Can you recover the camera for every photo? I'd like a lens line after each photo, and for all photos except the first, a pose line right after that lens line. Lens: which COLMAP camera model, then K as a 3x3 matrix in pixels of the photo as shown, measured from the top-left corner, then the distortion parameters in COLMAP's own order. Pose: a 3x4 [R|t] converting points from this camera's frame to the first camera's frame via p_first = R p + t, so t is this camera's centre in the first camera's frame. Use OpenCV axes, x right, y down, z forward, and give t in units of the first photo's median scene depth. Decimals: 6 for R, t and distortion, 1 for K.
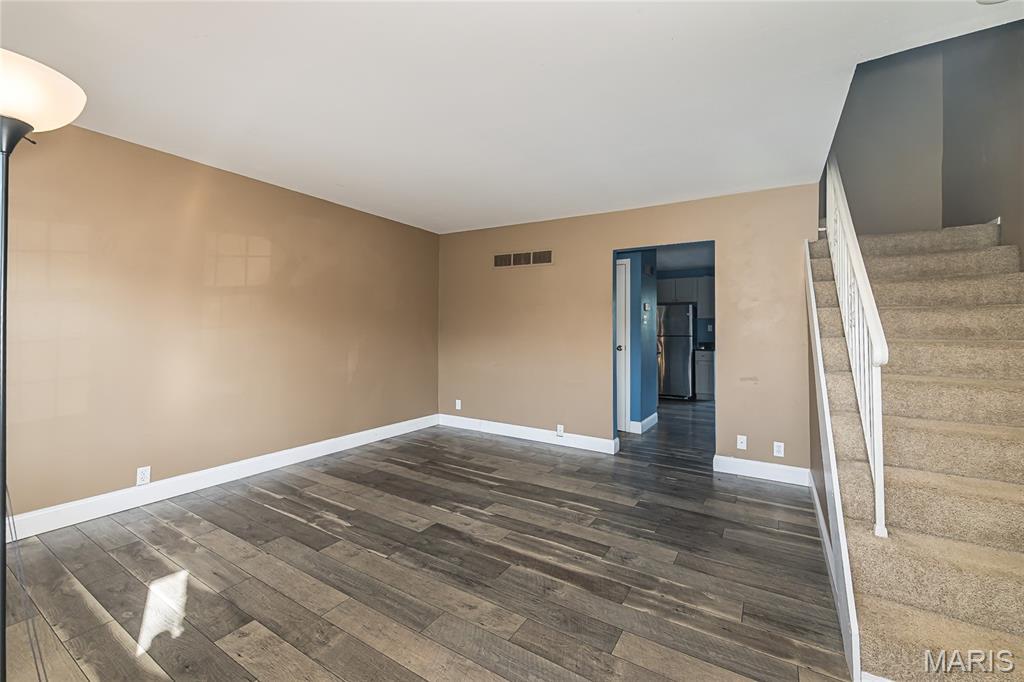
lens RADIAL K [[418.3, 0, 512.0], [0, 418.3, 341.0], [0, 0, 1]] dist [-0.000094, 0.000127]
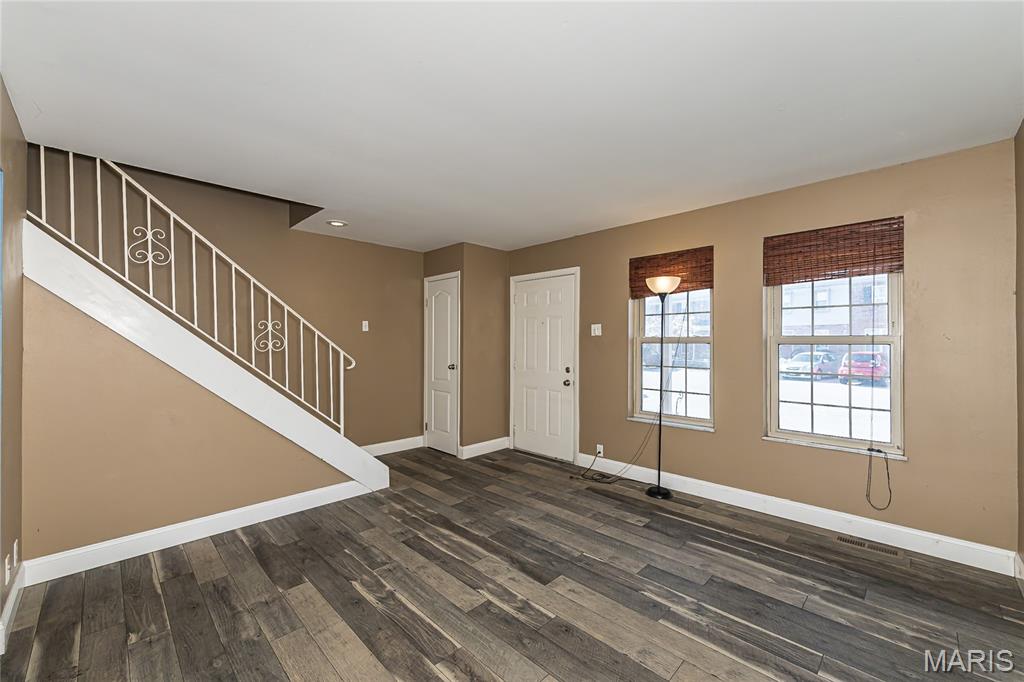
lens RADIAL K [[407.9, 0, 512.0], [0, 407.9, 341.0], [0, 0, 1]] dist [-0.001102, -0.000030]
pose [[-0.976972, -0.004319, 0.213324, -0.298092], [-0.000440, 0.999834, 0.018226, -0.101958], [-0.213367, 0.017713, -0.976812, 1.882688]]
